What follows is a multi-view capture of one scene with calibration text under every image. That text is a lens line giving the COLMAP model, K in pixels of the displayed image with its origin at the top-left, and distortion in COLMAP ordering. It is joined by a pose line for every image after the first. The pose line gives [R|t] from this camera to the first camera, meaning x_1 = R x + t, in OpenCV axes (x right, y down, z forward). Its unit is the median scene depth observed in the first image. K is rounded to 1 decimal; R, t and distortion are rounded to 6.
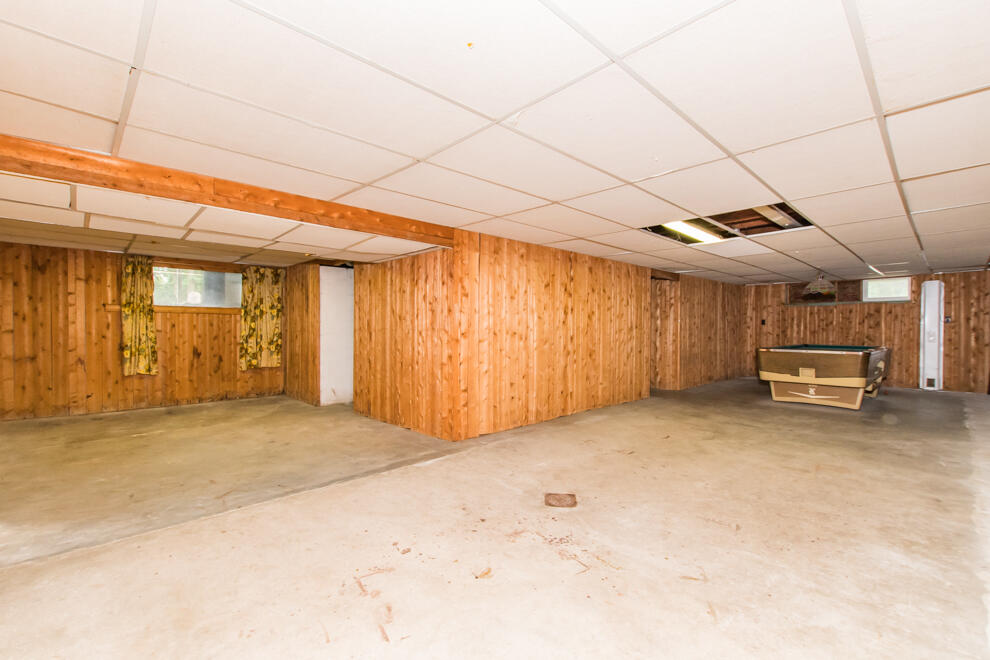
lens RADIAL K [[430.7, 0, 498.6], [0, 430.7, 332.0], [0, 0, 1]] dist [0.000646, -0.000455]
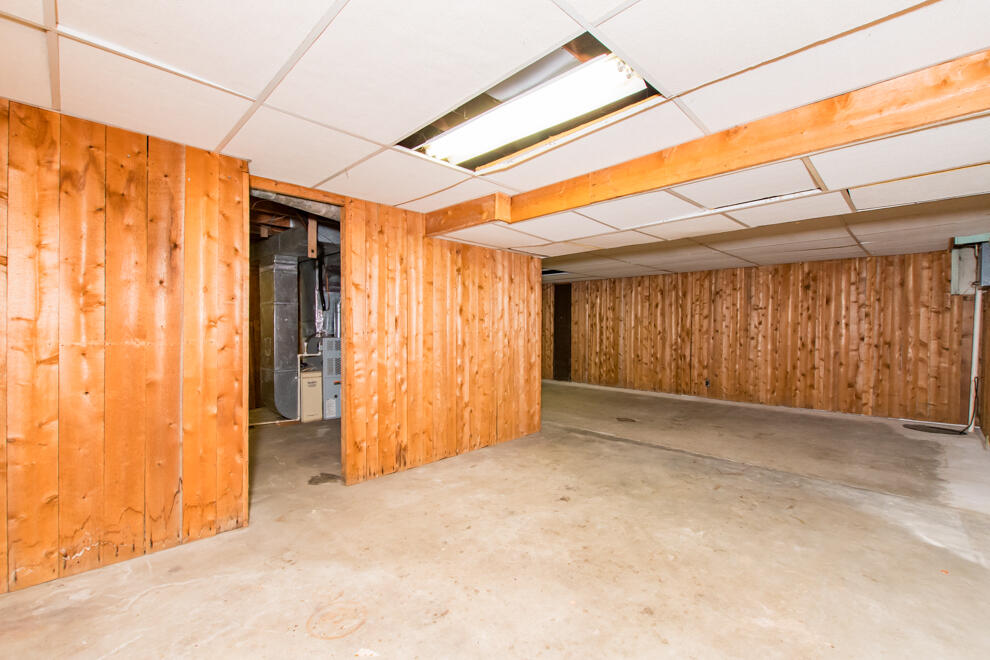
lens RADIAL K [[426.6, 0, 496.0], [0, 426.6, 320.3], [0, 0, 1]] dist [0.000295, -0.000059]
pose [[-0.010227, 0.006983, 0.999923, -1.633834], [0.011251, 0.999913, -0.006868, -0.033839], [-0.999884, 0.011180, -0.010305, 1.508454]]
